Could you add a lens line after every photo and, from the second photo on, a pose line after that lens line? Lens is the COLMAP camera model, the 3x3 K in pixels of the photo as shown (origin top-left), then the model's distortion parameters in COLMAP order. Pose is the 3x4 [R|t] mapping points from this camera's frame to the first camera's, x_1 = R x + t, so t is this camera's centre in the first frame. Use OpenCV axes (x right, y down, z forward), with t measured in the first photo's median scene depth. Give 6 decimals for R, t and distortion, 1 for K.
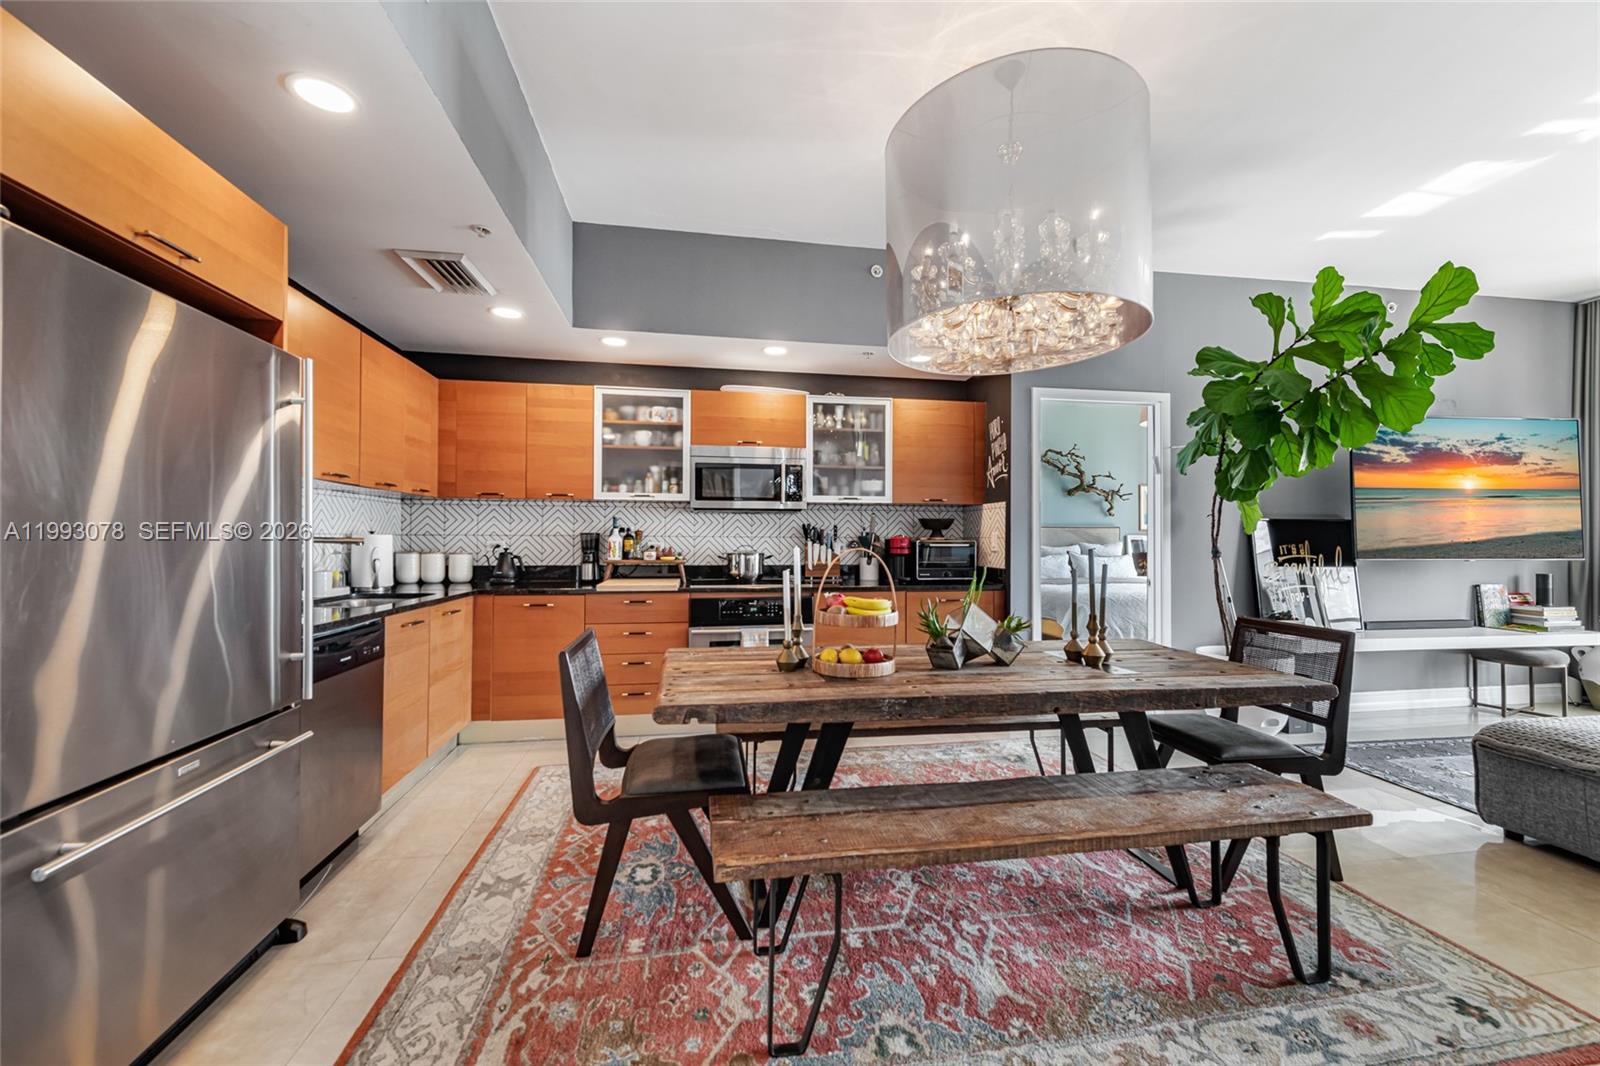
lens RADIAL K [[636.1, 0, 804.0], [0, 636.1, 531.6], [0, 0, 1]] dist [0.017743, -0.005408]
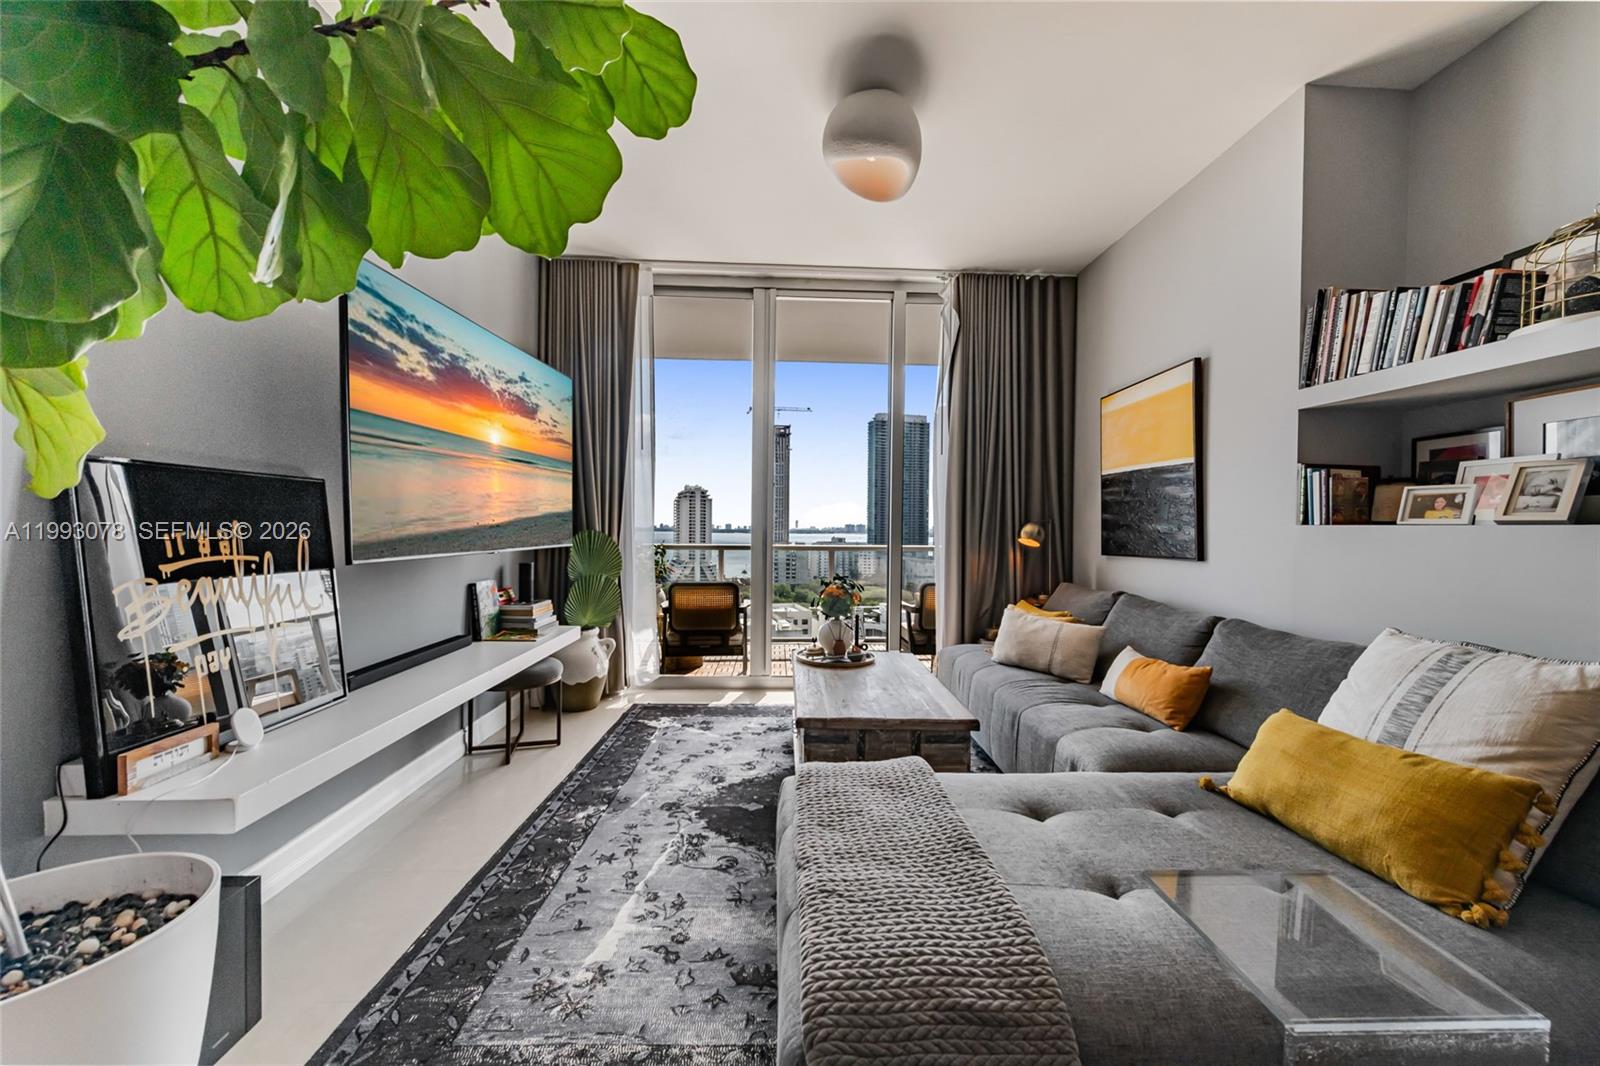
lens RADIAL K [[624.4, 0, 806.5], [0, 624.4, 533.9], [0, 0, 1]] dist [0.014892, -0.004651]
pose [[0.122105, -0.013802, 0.992421, 0.445764], [-0.020732, 0.999650, 0.016454, 0.008308], [-0.992301, -0.022584, 0.121776, 0.615280]]
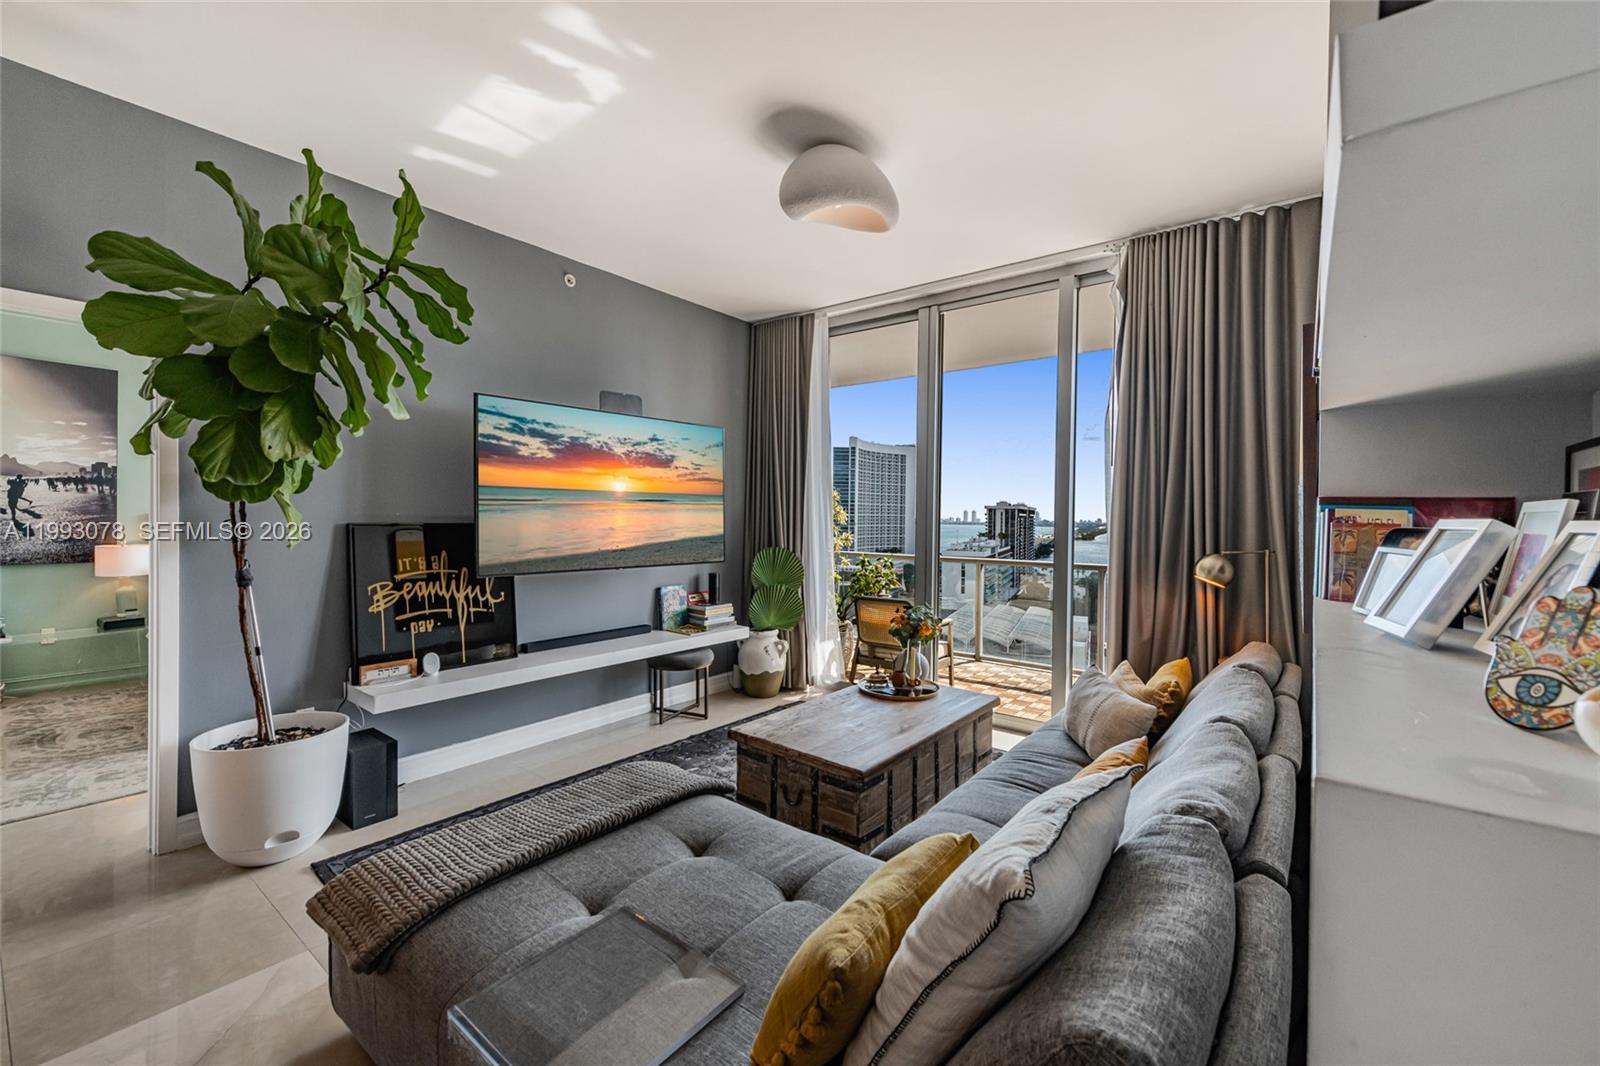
lens RADIAL K [[647.9, 0, 813.5], [0, 647.9, 523.9], [0, 0, 1]] dist [0.001372, -0.000328]
pose [[0.731810, -0.002809, 0.681503, 0.614693], [-0.016577, 0.999622, 0.021920, -0.045392], [-0.681307, -0.027338, 0.731487, 0.135495]]
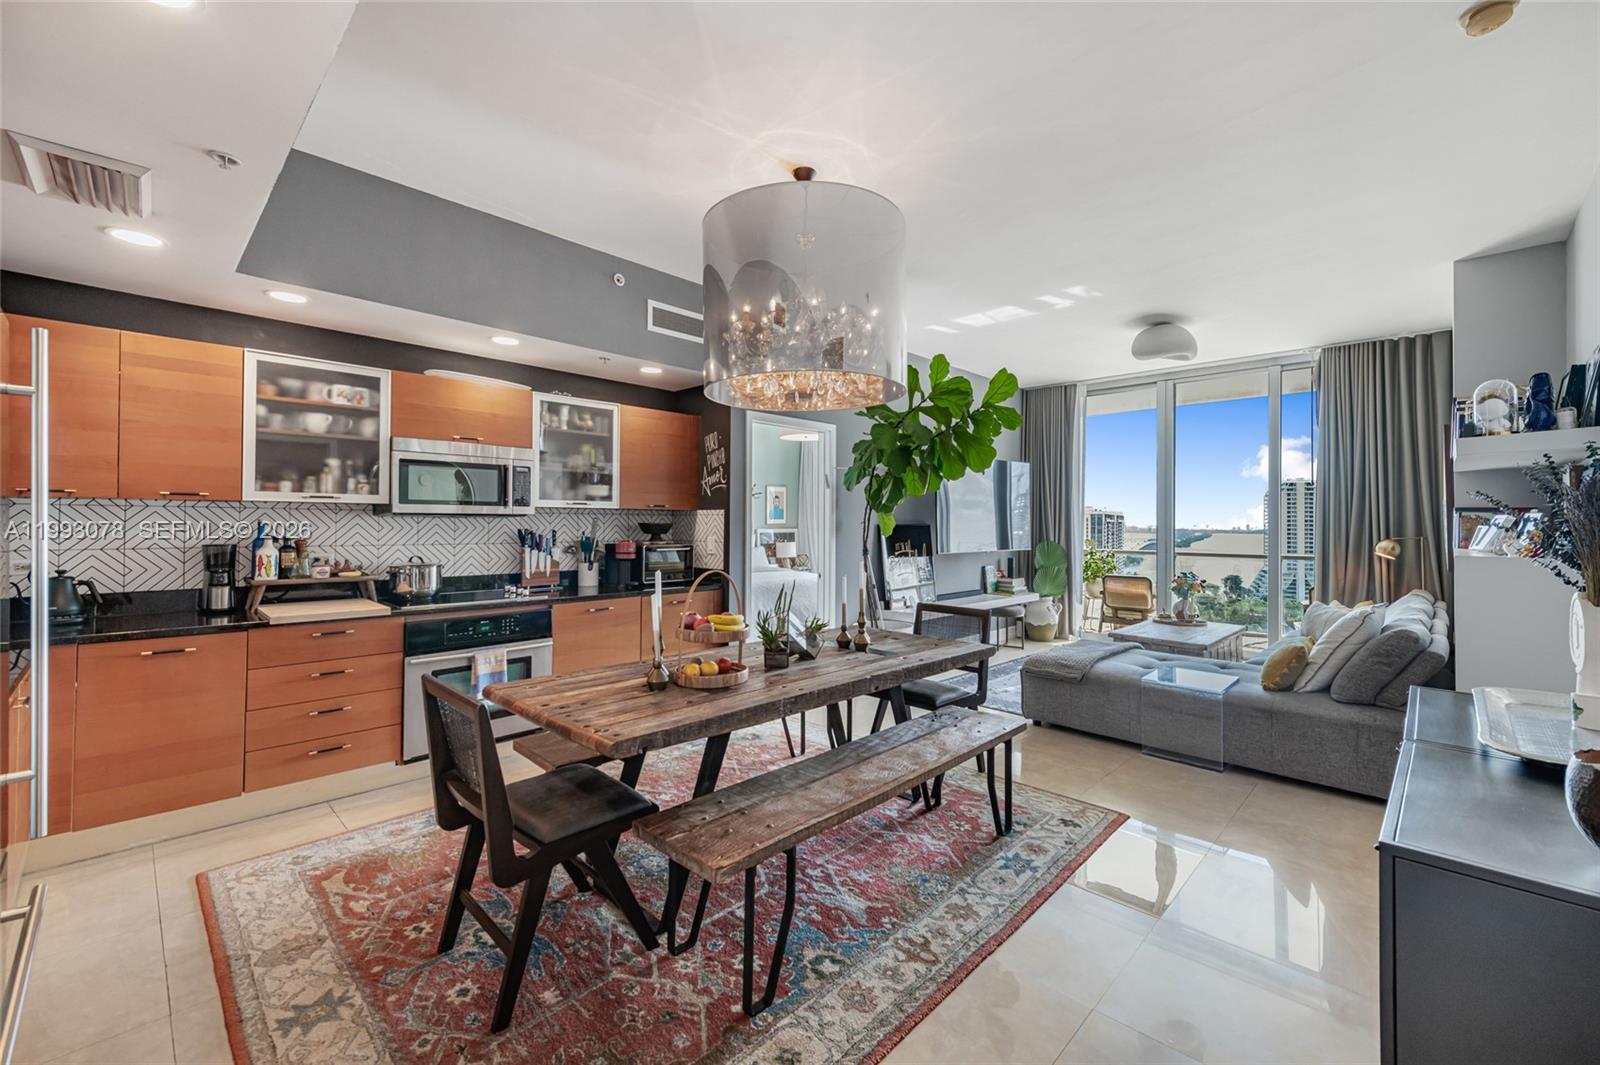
lens RADIAL K [[657.0, 0, 806.3], [0, 657.0, 517.0], [0, 0, 1]] dist [0.009707, -0.000456]
pose [[0.807385, 0.006706, 0.589987, -0.245807], [-0.009286, 0.999956, 0.001343, -0.037196], [-0.589952, -0.006563, 0.807412, -0.012548]]
